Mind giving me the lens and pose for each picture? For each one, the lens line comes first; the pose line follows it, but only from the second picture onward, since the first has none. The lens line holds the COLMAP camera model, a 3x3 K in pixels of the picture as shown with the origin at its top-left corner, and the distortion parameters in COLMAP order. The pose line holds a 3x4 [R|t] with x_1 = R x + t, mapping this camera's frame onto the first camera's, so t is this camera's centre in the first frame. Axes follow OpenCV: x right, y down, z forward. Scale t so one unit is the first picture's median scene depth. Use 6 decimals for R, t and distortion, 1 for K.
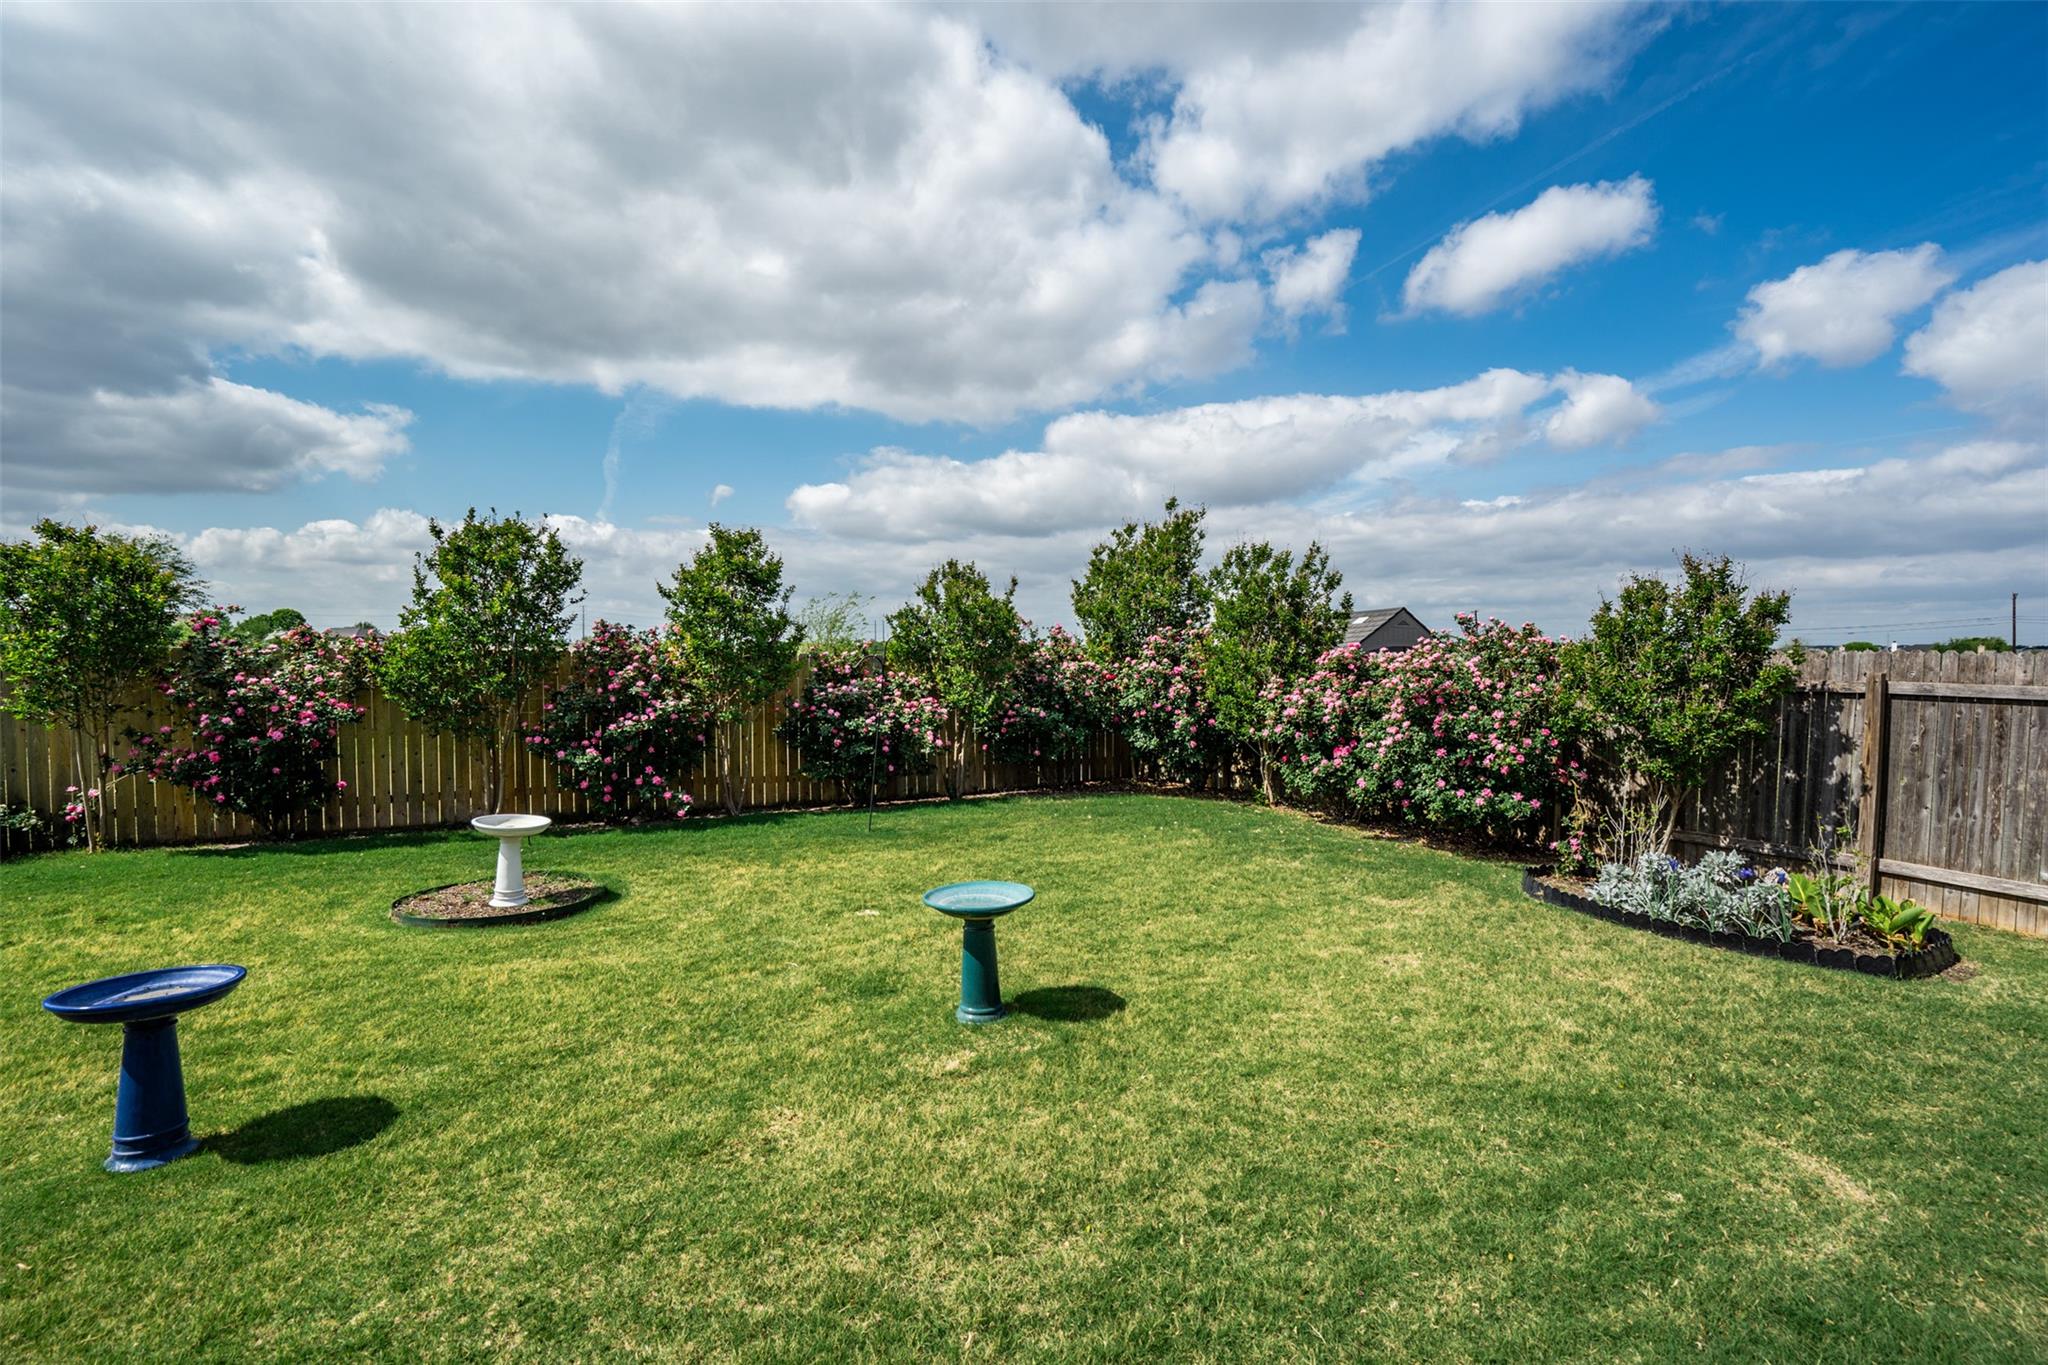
lens RADIAL K [[921.2, 0, 1022.0], [0, 921.2, 671.7], [0, 0, 1]] dist [-0.006409, 0.004164]
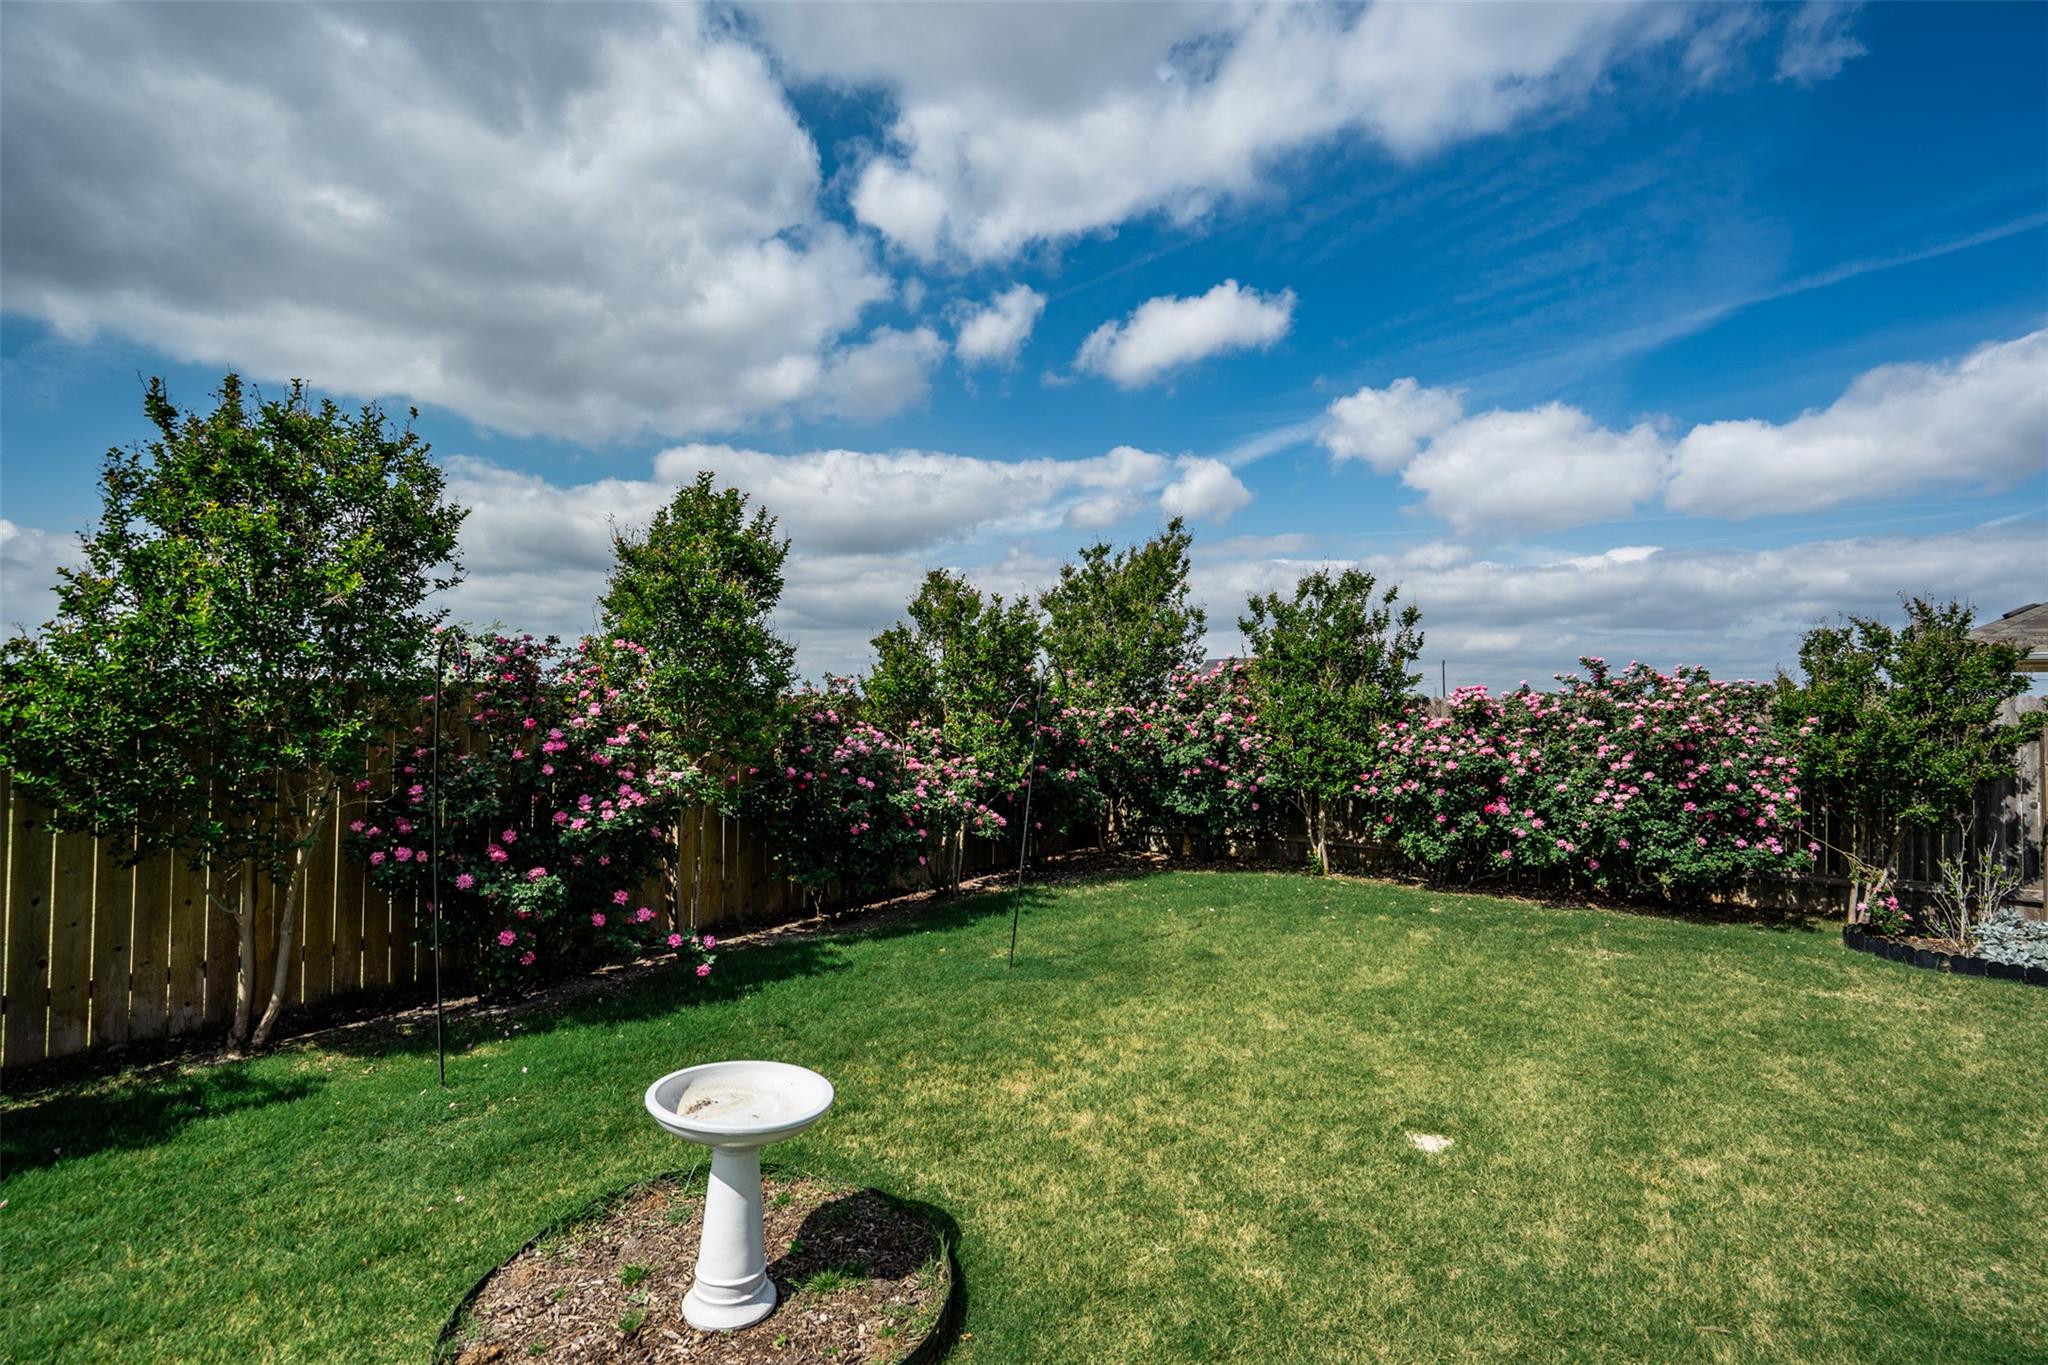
lens RADIAL K [[921.2, 0, 1038.8], [0, 921.2, 679.9], [0, 0, 1]] dist [-0.006409, 0.004164]
pose [[0.915397, 0.015706, 0.402246, -0.385729], [0.000330, 0.999209, -0.039766, -0.001273], [-0.402553, 0.036535, 0.914667, 0.379908]]
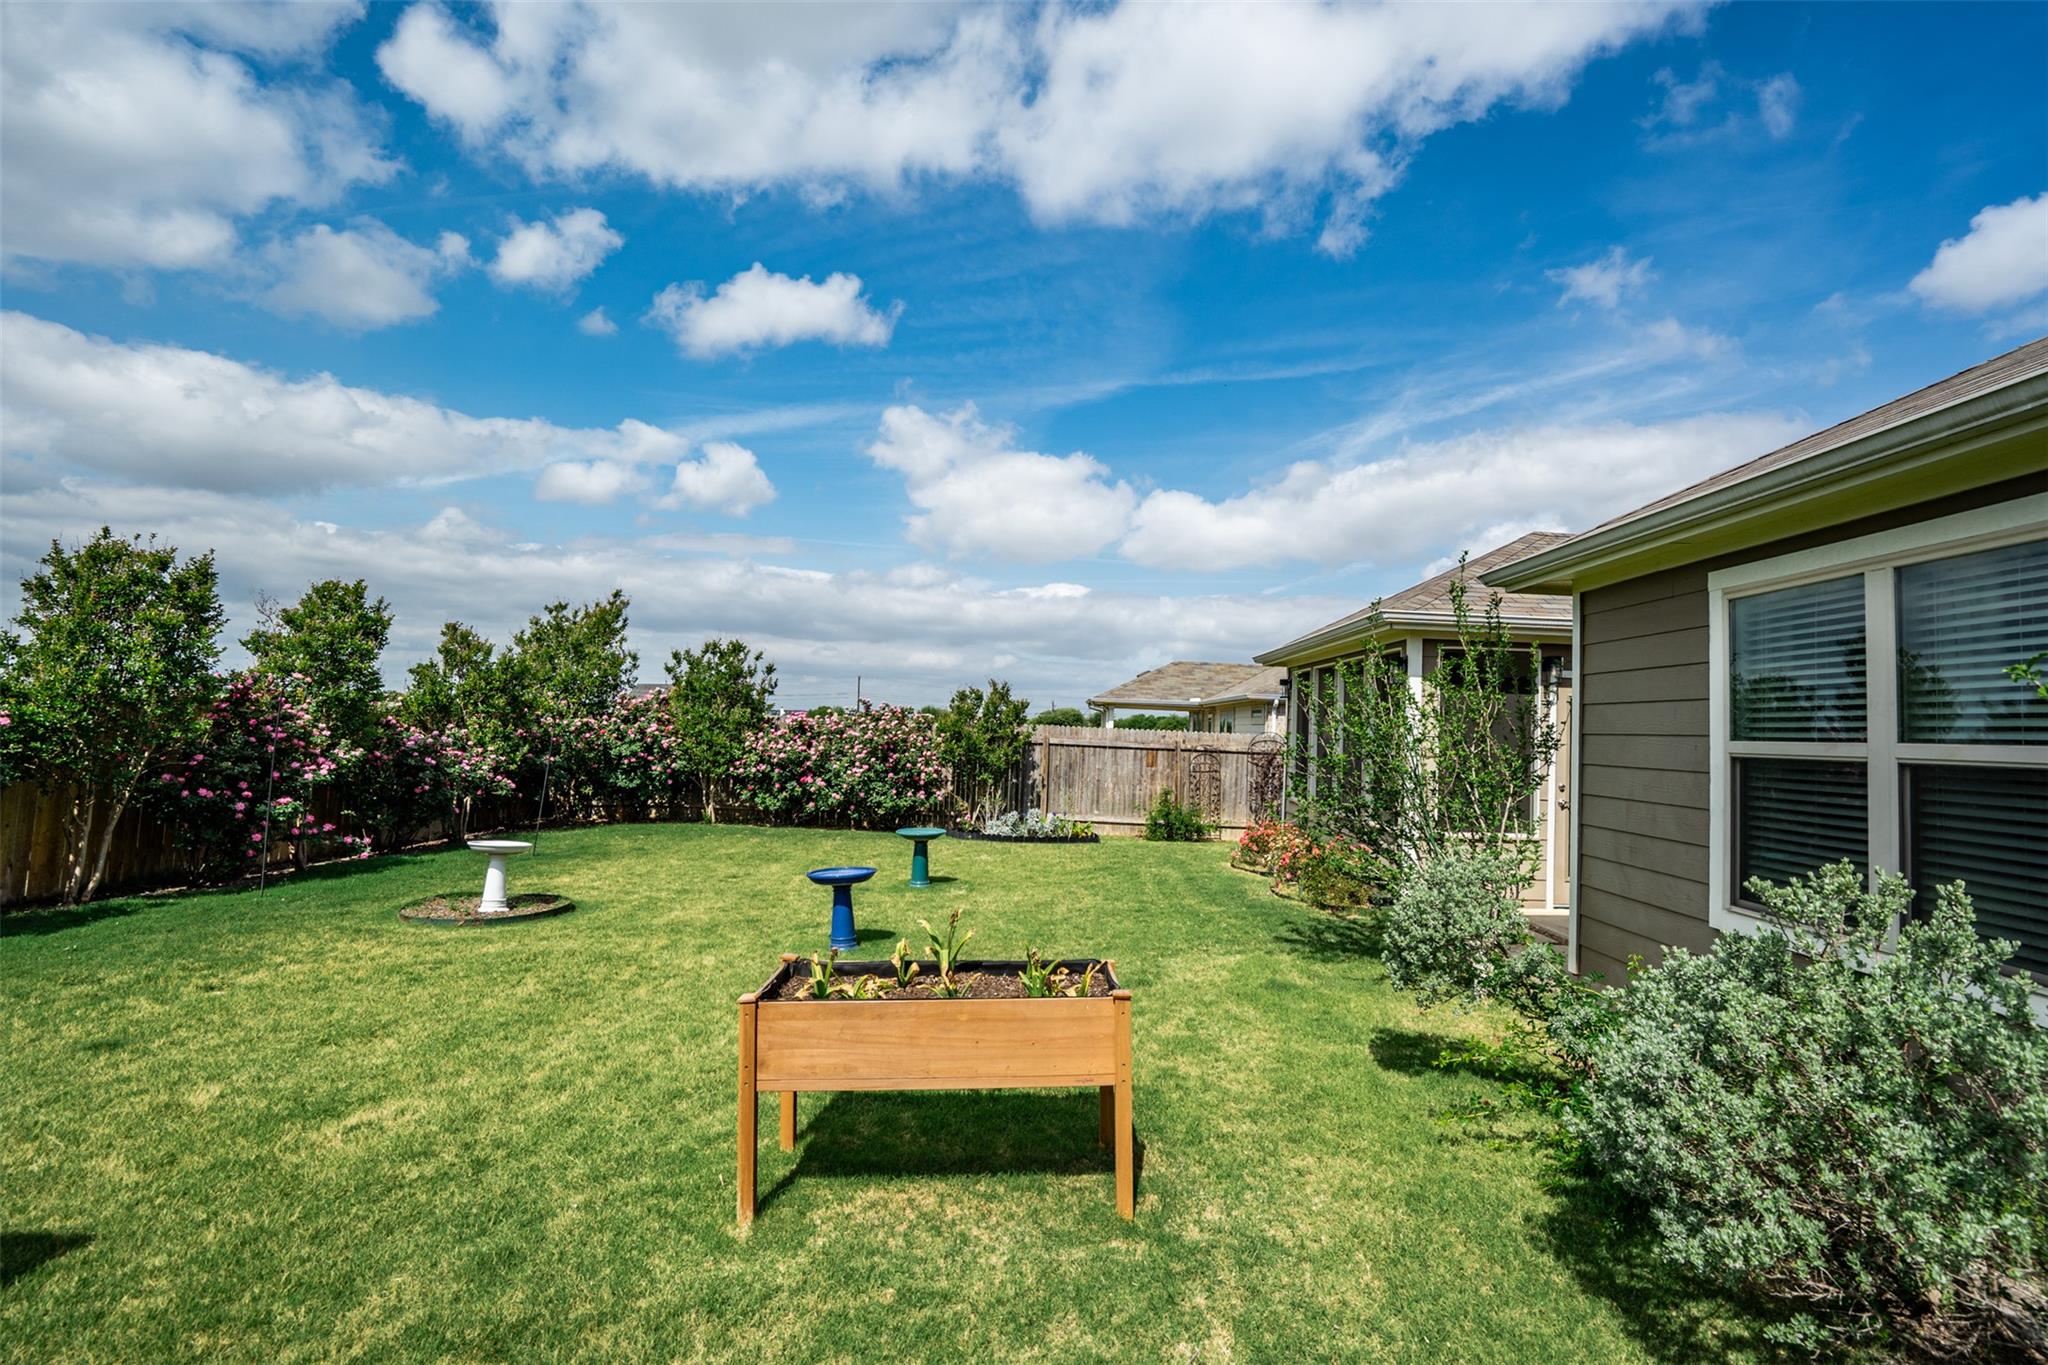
lens RADIAL K [[962.8, 0, 1040.7], [0, 962.8, 700.2], [0, 0, 1]] dist [-0.033853, 0.001447]
pose [[0.527283, 0.040673, 0.848715, -0.846663], [-0.018863, 0.999168, -0.036164, 0.001311], [-0.849480, 0.003059, 0.527612, -0.223226]]
